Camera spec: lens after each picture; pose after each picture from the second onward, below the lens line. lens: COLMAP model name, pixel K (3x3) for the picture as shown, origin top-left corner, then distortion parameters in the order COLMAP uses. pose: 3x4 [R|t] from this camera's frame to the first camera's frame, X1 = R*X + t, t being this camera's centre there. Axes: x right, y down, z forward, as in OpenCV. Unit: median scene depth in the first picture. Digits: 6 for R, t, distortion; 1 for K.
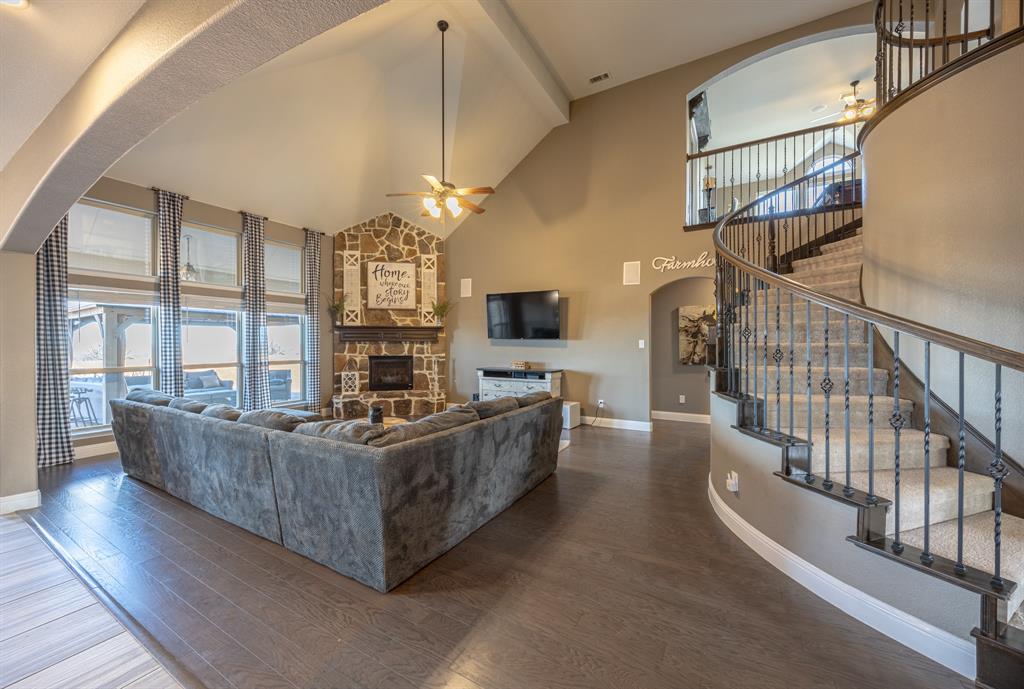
lens RADIAL K [[389.5, 0, 504.4], [0, 389.5, 345.7], [0, 0, 1]] dist [-0.001497, 0.000001]
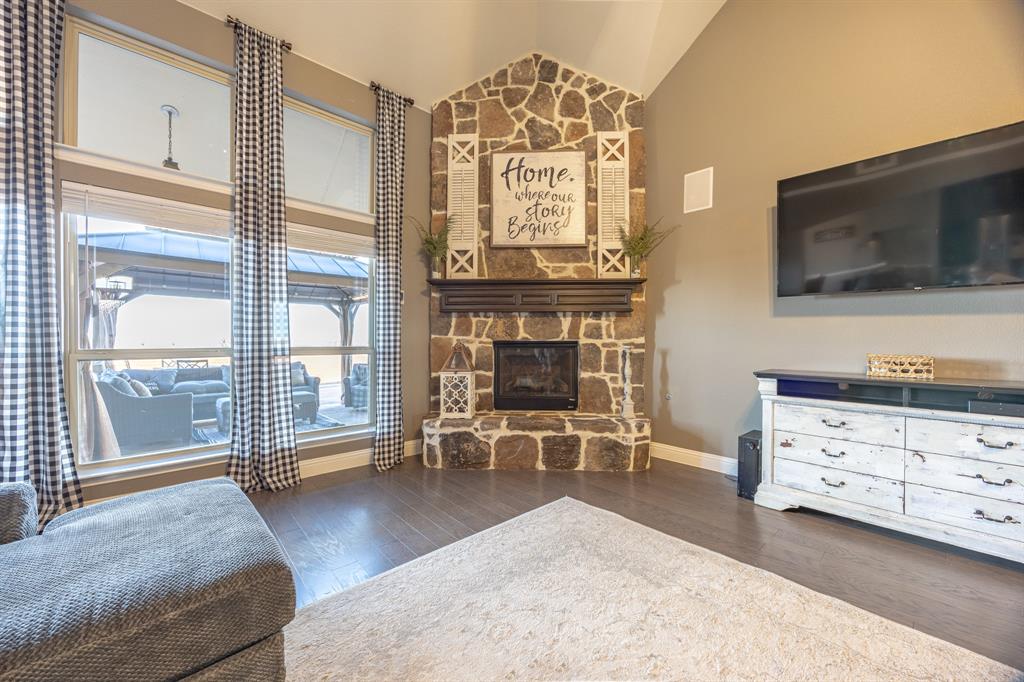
lens RADIAL K [[392.0, 0, 516.6], [0, 392.0, 342.3], [0, 0, 1]] dist [0.001593, 0.000233]
pose [[0.955156, 0.006250, -0.296037, -0.167207], [-0.006065, 0.999980, 0.001544, 0.026930], [0.296041, 0.000321, 0.955175, 0.517979]]
